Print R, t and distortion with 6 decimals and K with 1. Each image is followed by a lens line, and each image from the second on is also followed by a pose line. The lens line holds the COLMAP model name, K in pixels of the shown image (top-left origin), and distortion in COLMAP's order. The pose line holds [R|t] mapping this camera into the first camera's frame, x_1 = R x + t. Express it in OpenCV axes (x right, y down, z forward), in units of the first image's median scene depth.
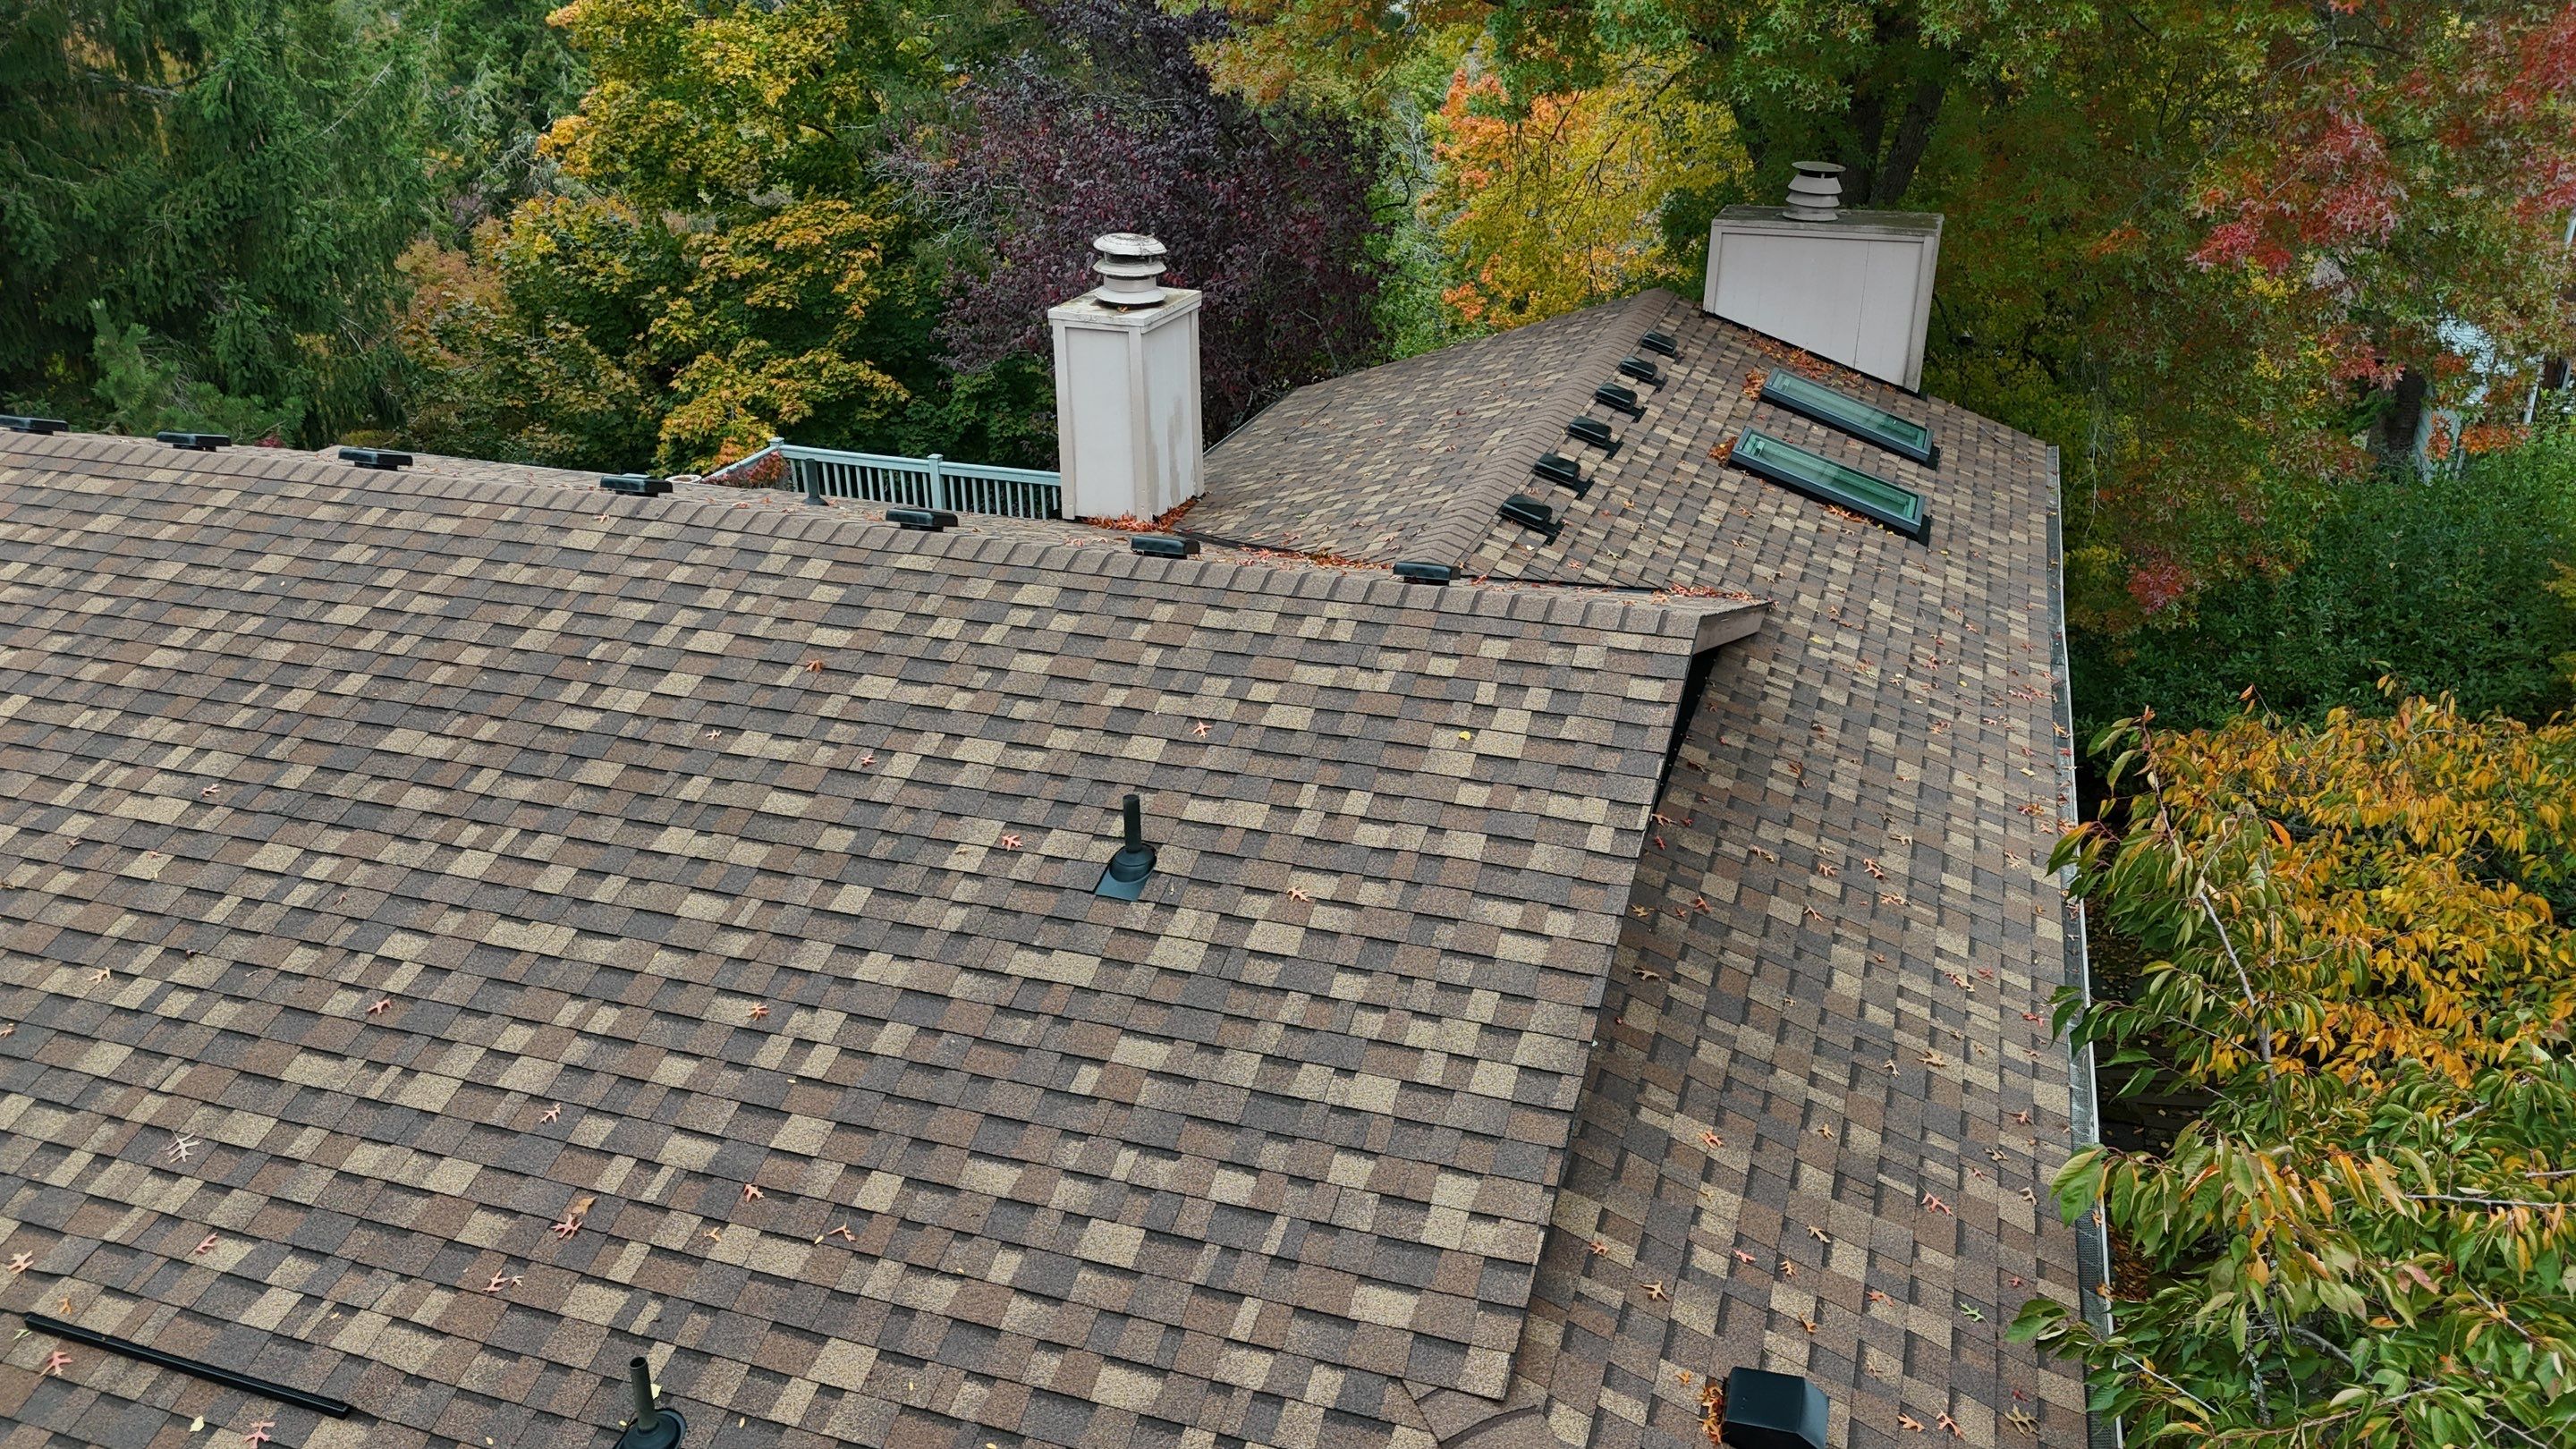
lens RADIAL K [[1888.9, 0, 1293.4], [0, 1888.9, 721.7], [0, 0, 1]] dist [0.091627, -0.094537]
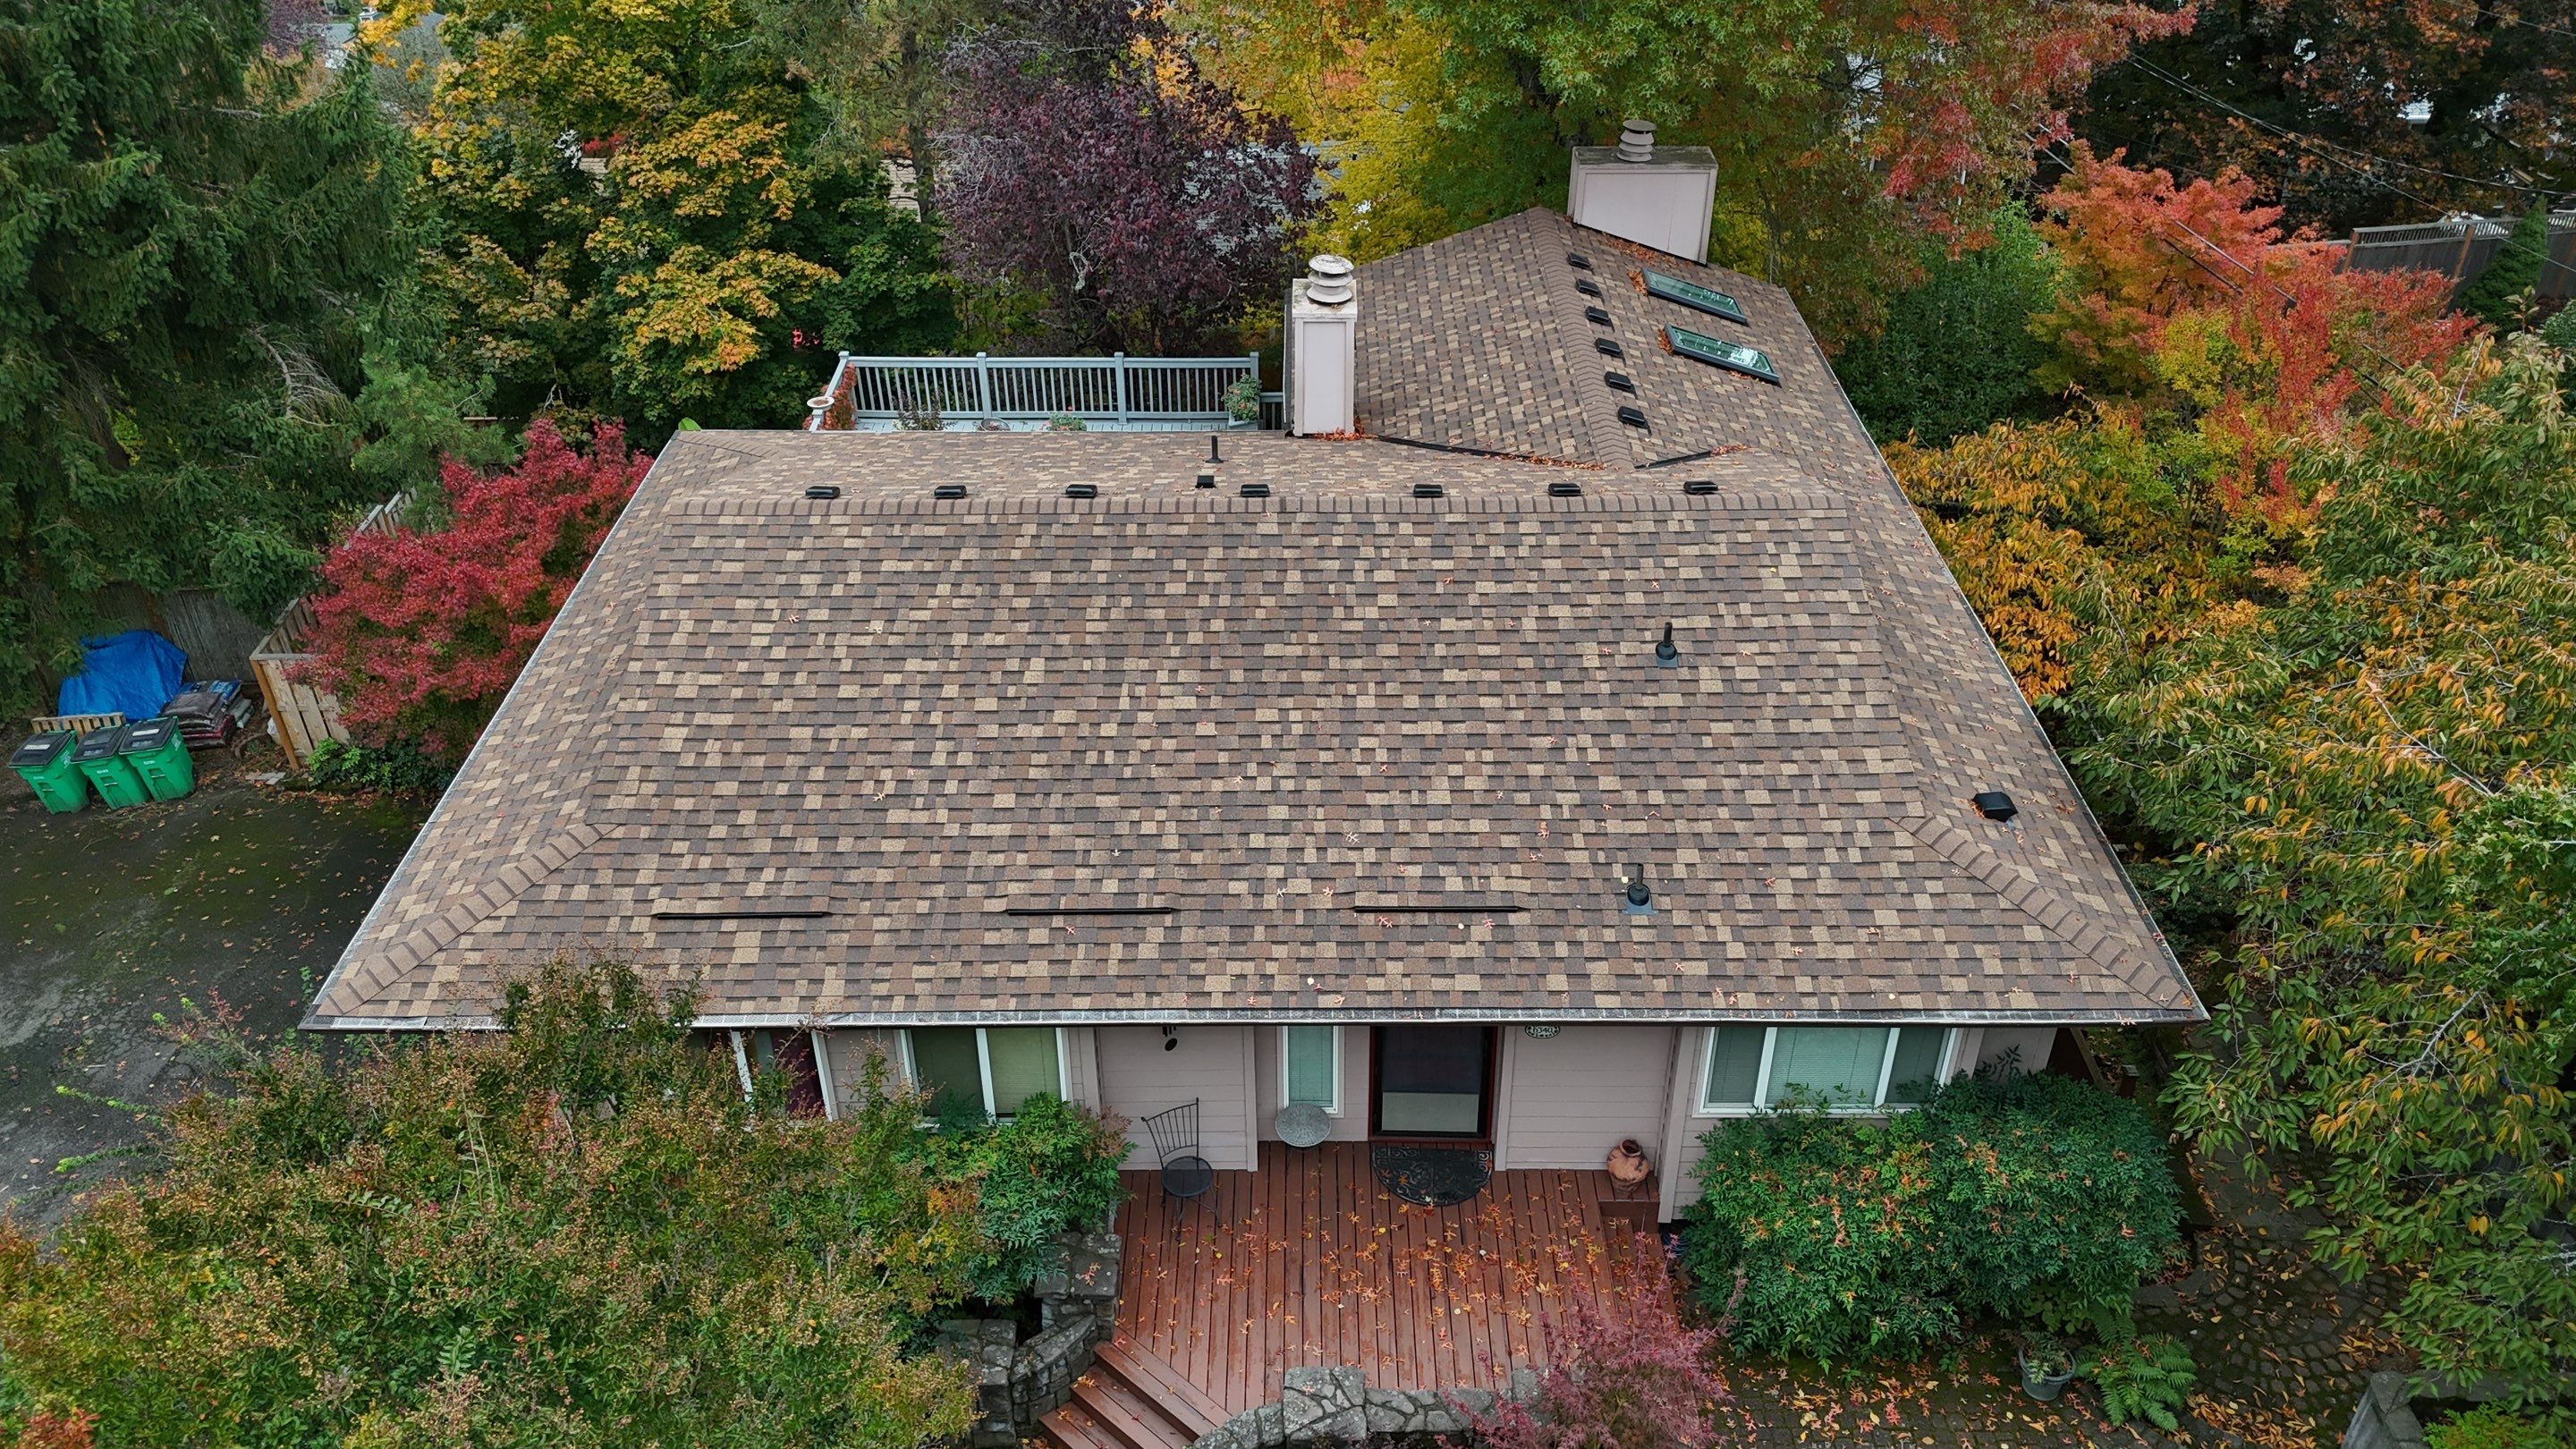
lens RADIAL K [[1888.9, 0, 1280.2], [0, 1888.9, 738.6], [0, 0, 1]] dist [0.091627, -0.094537]
pose [[0.946356, -0.181171, 0.267559, -1.078998], [0.130439, 0.971760, 0.196641, -0.311269], [-0.295629, -0.151192, 0.943263, -0.971497]]
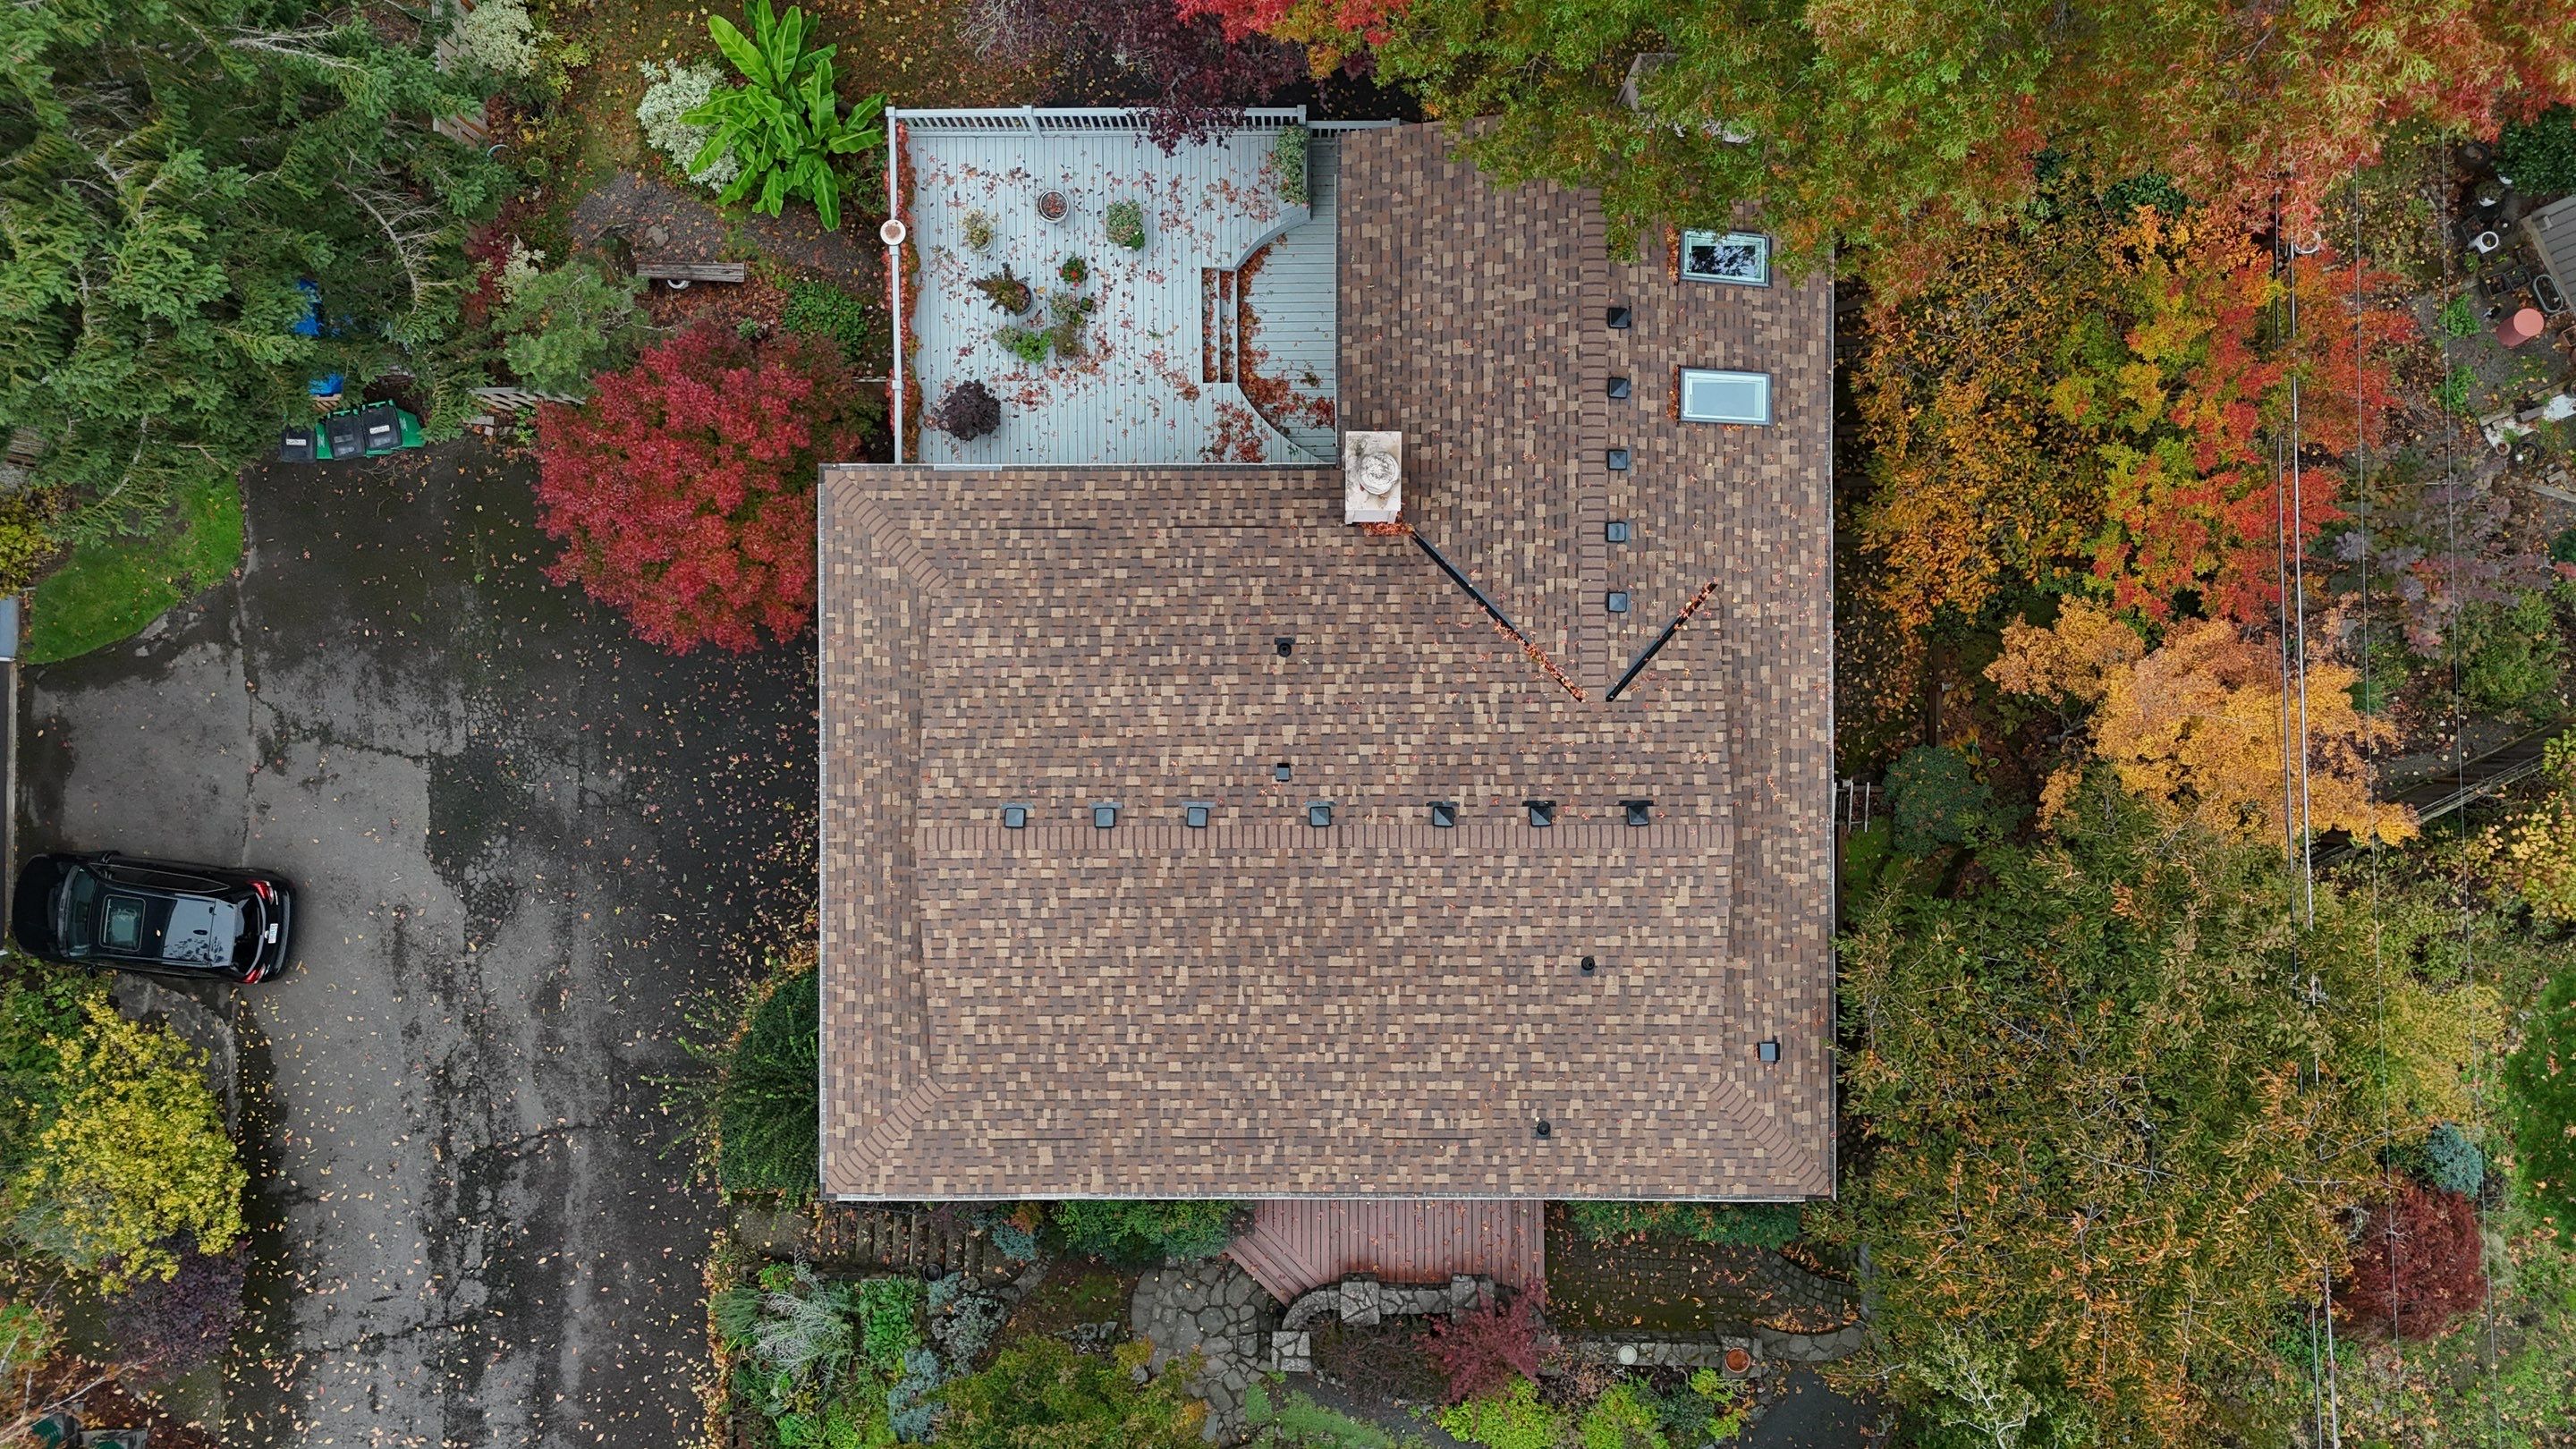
lens RADIAL K [[1888.9, 0, 1277.3], [0, 1888.9, 716.5], [0, 0, 1]] dist [0.091627, -0.094537]
pose [[0.943303, -0.331781, -0.010031, -0.414626], [0.145520, 0.386196, 0.910866, -3.194470], [-0.298334, -0.860682, 0.412581, 0.094686]]
